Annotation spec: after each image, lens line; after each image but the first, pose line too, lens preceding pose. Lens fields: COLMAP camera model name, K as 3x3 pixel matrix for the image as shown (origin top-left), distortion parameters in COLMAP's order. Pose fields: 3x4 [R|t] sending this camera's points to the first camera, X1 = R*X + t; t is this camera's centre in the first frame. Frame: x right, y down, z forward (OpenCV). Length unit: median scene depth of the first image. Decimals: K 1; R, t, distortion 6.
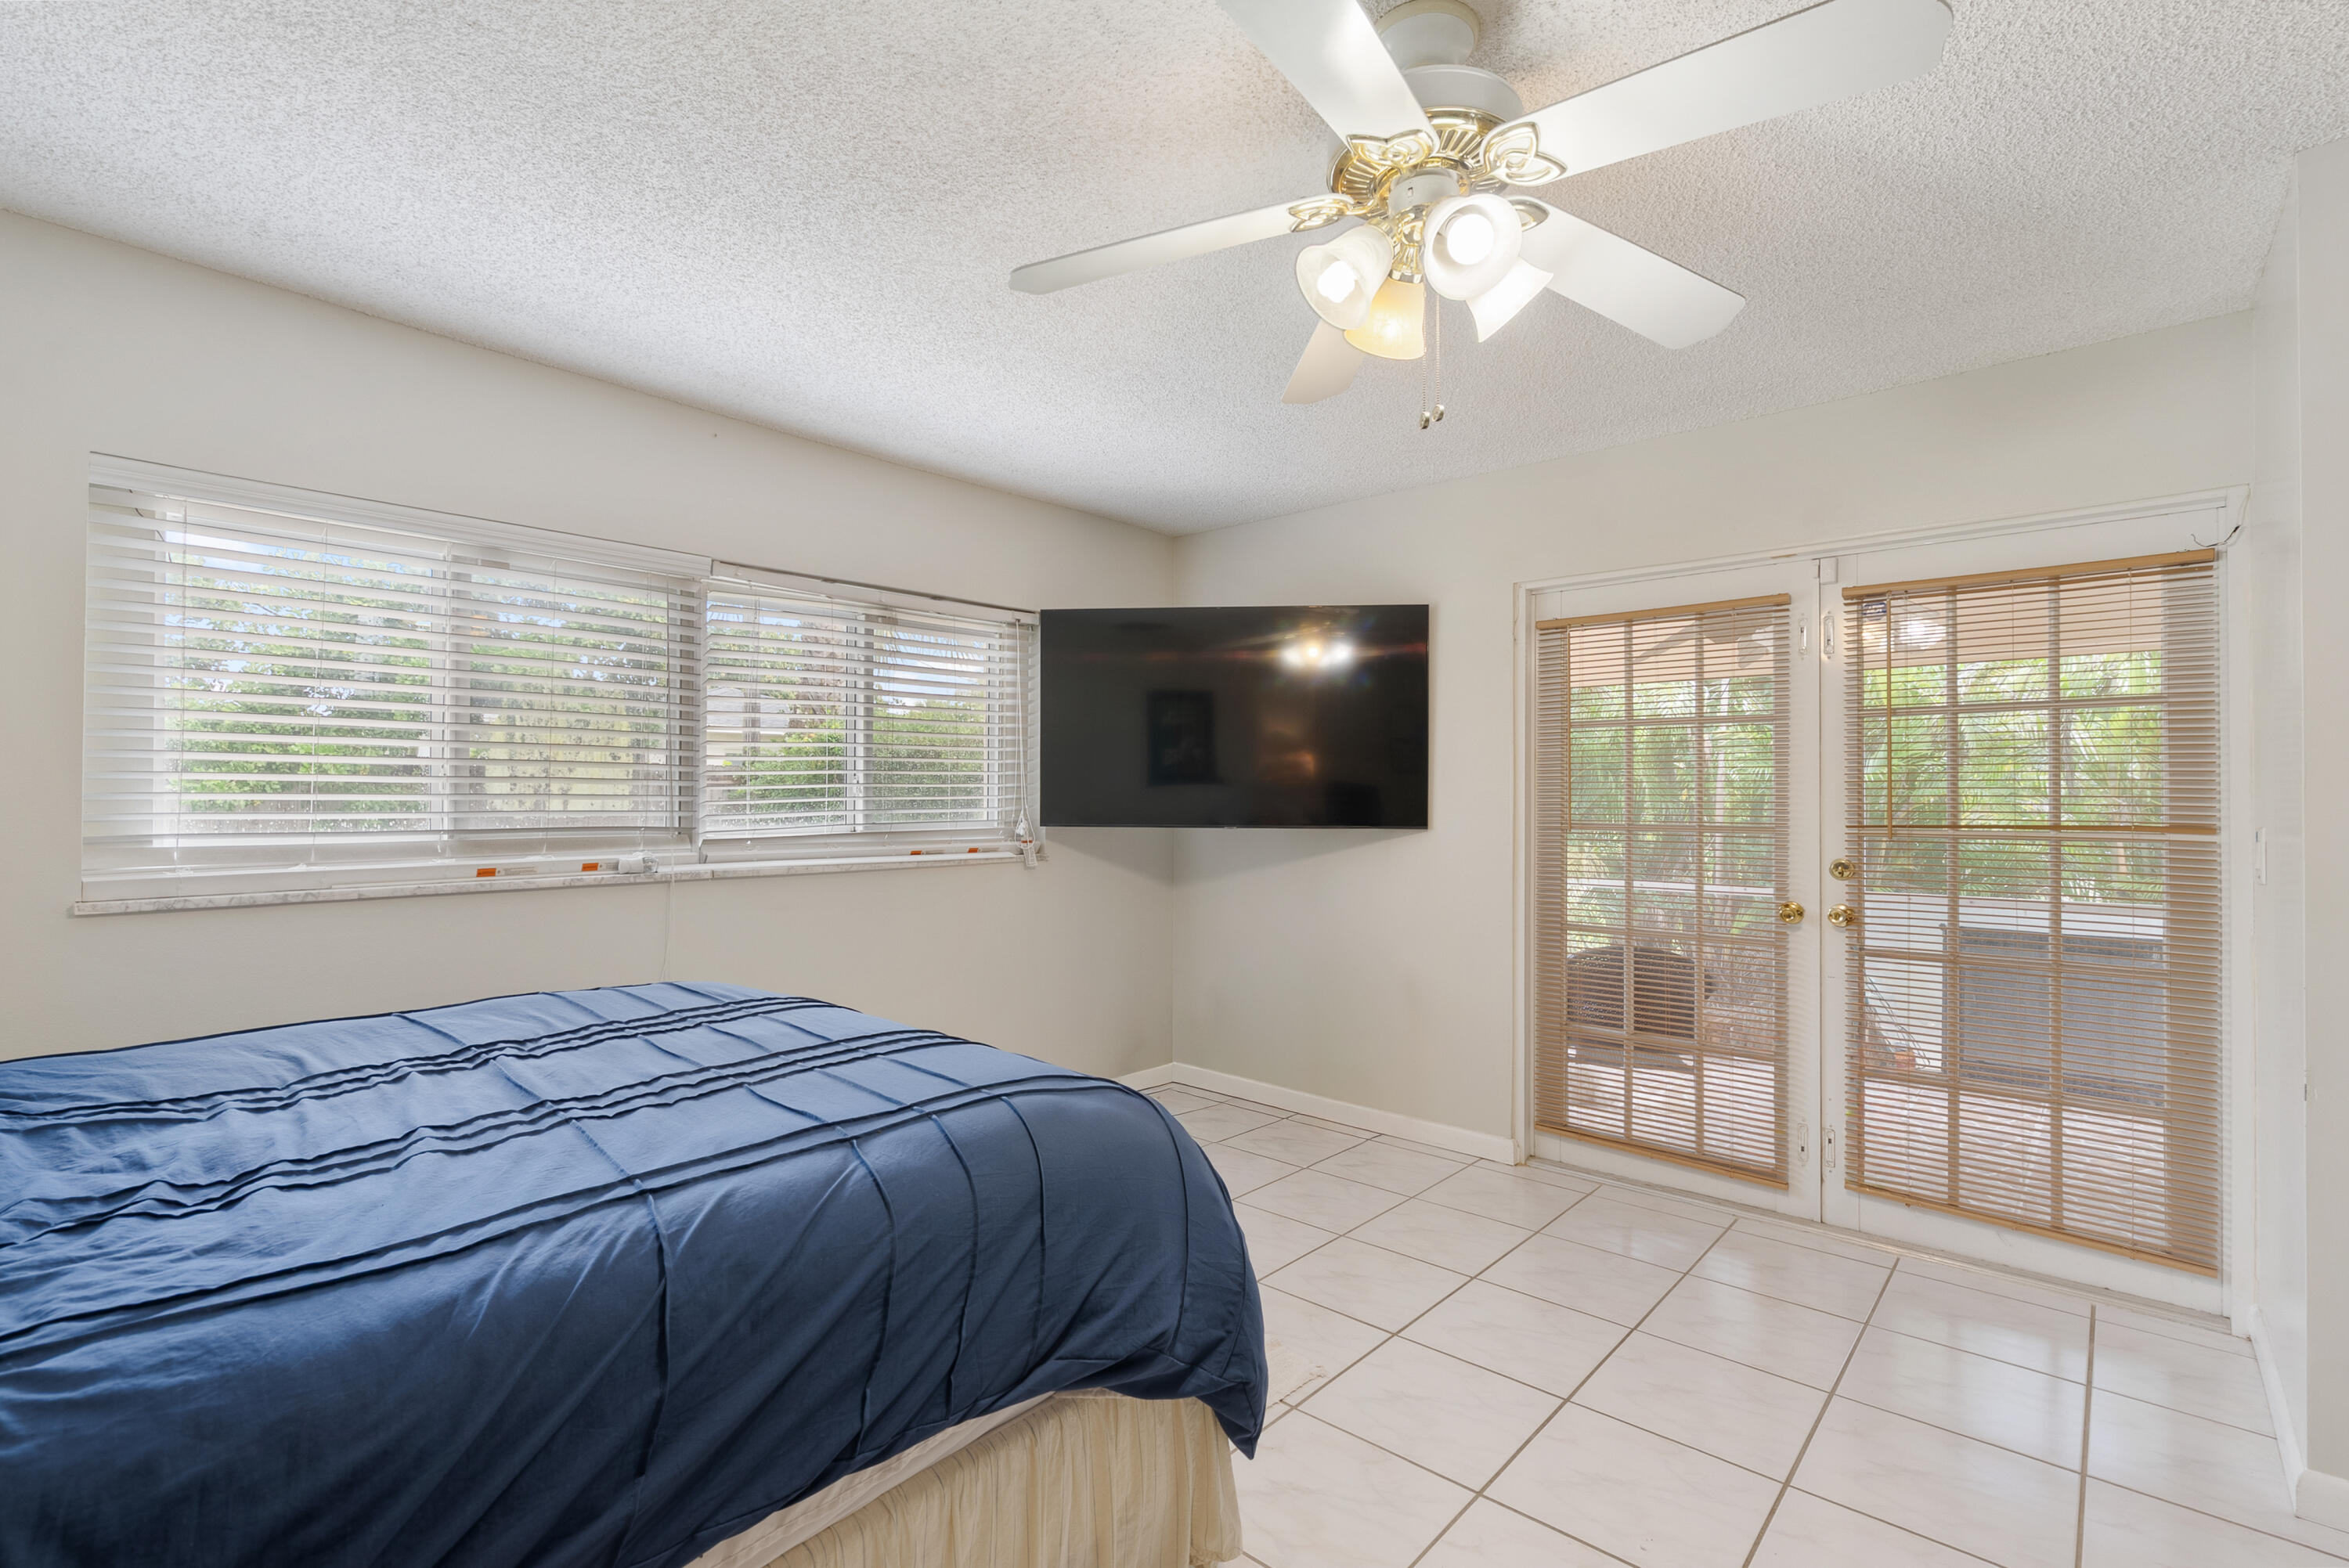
lens RADIAL K [[1071.8, 0, 1174.5], [0, 1071.8, 784.0], [0, 0, 1]] dist [0.000851, 0.000261]
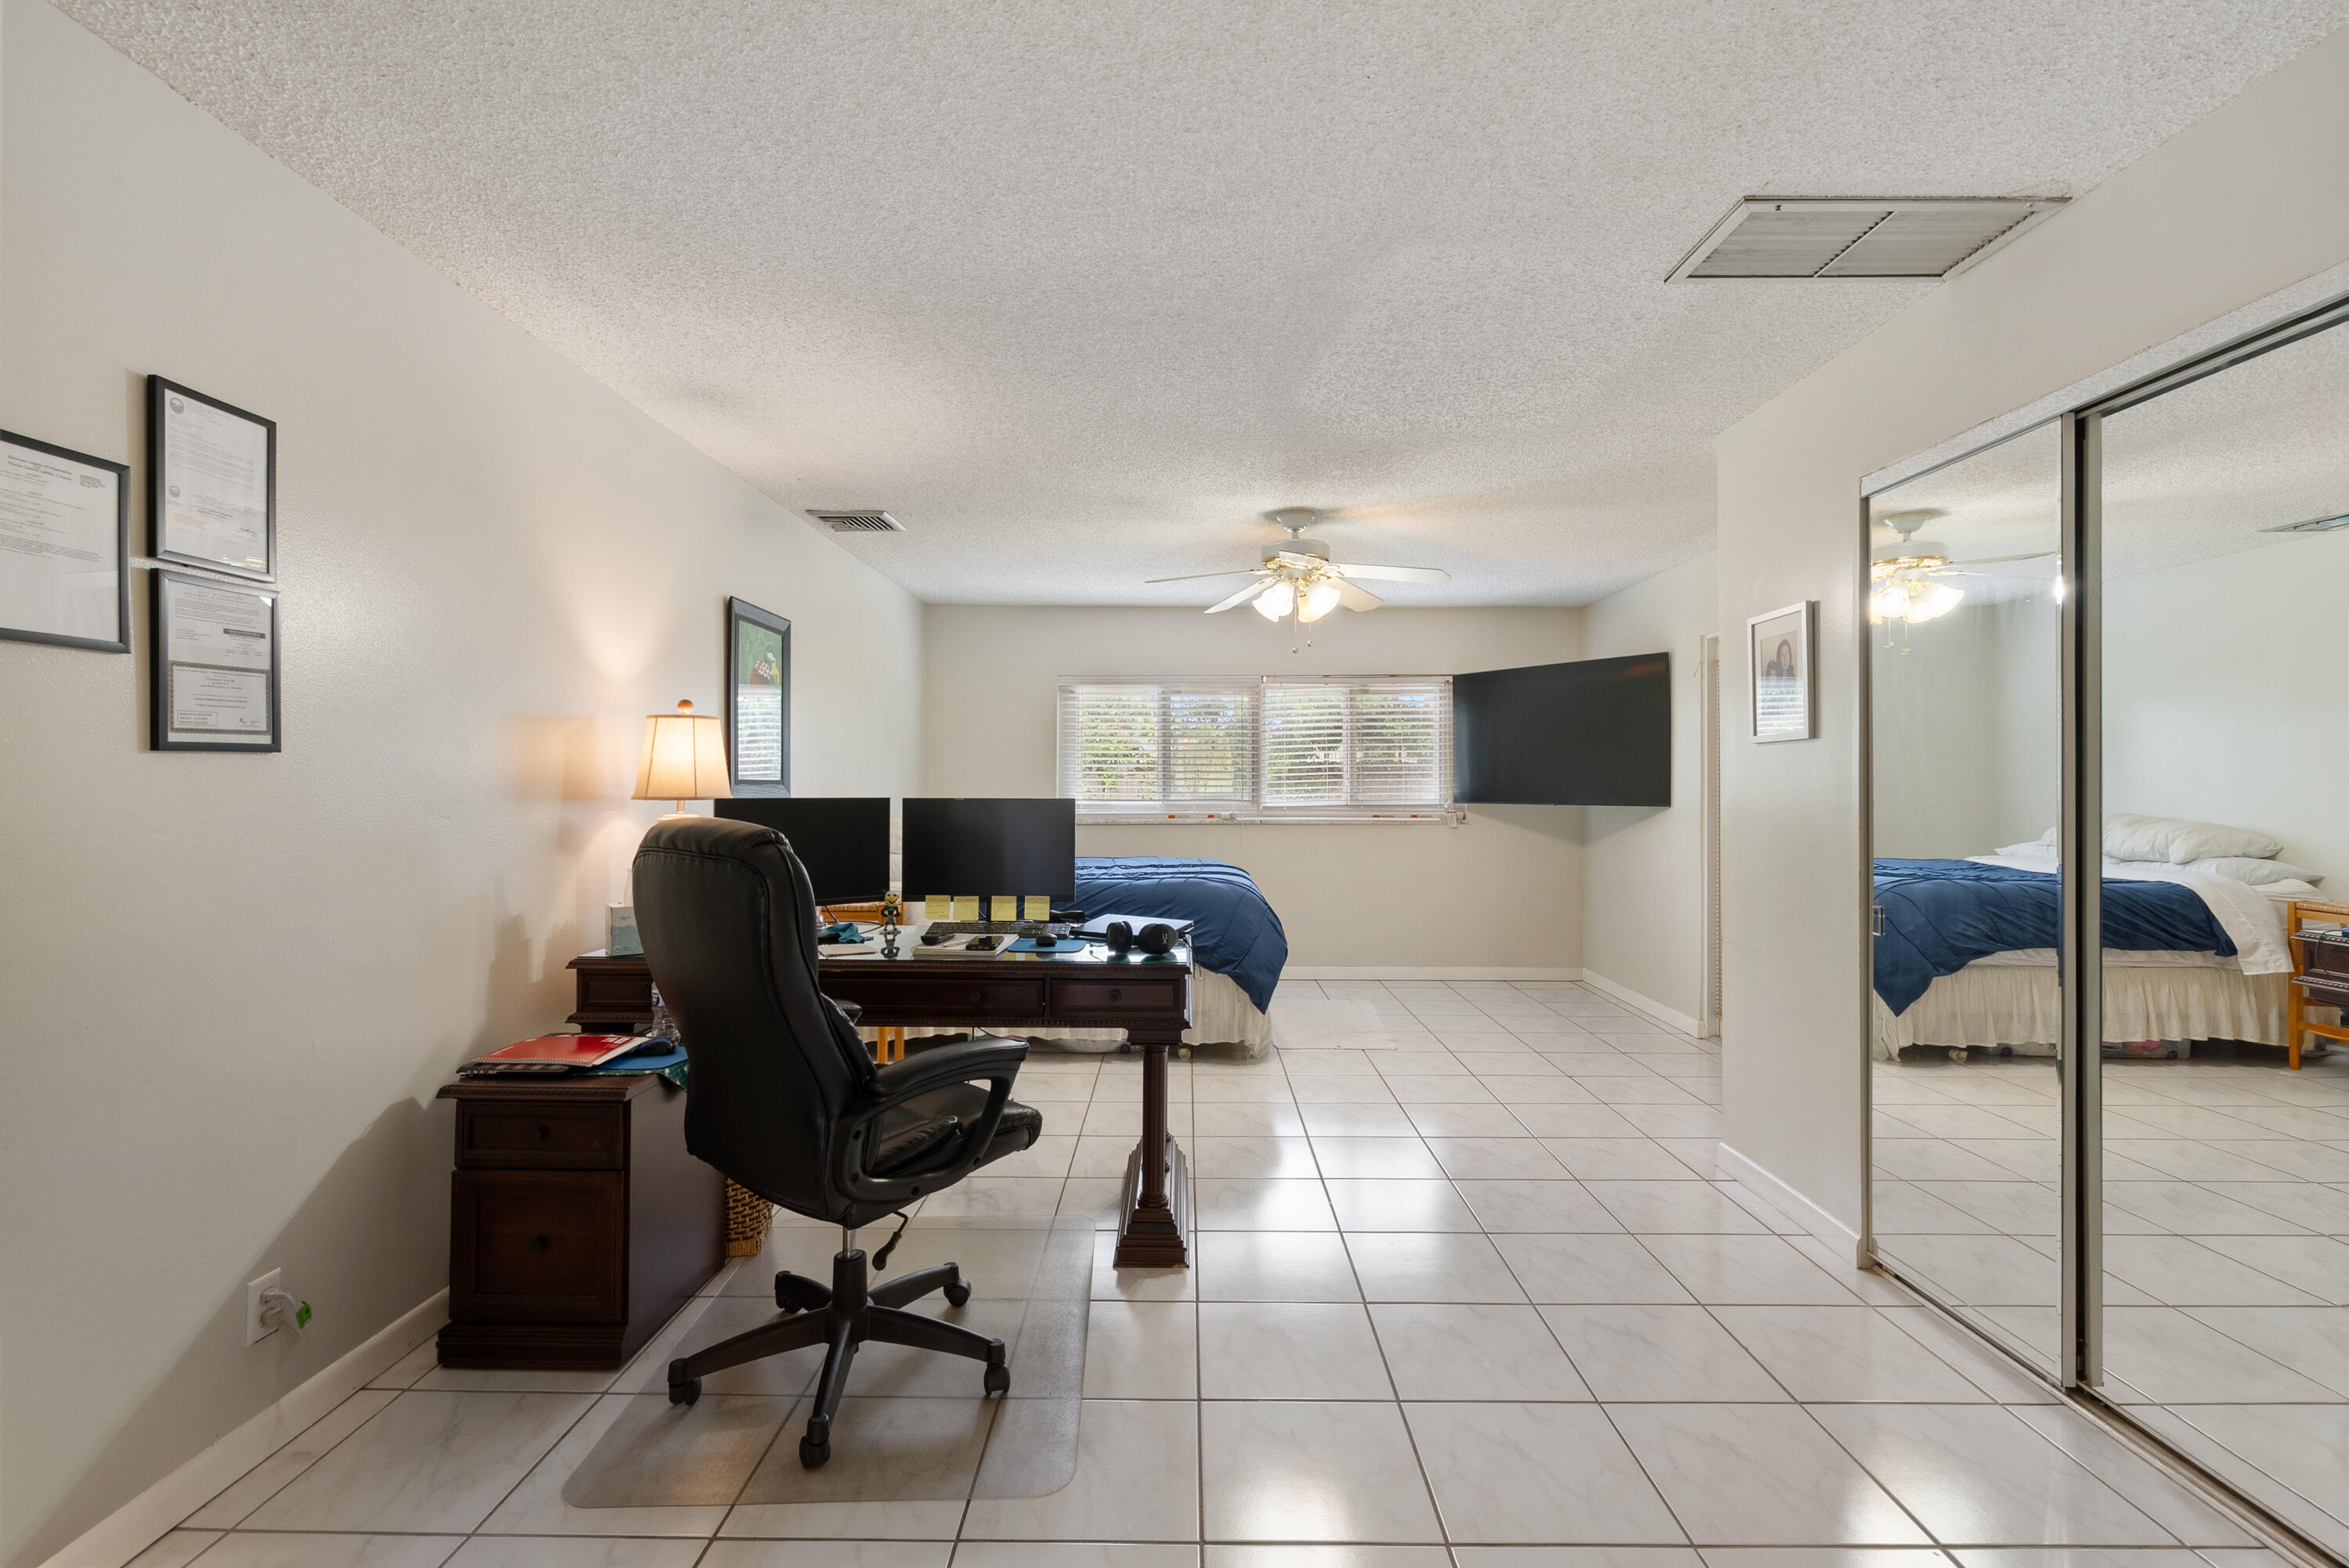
lens RADIAL K [[1071.8, 0, 1174.5], [0, 1071.8, 784.0], [0, 0, 1]] dist [0.000851, 0.000261]
pose [[0.655063, -0.003491, -0.755566, 0.951181], [0.012302, 0.999906, 0.006046, -0.006602], [0.755474, -0.013256, 0.655044, -0.478696]]
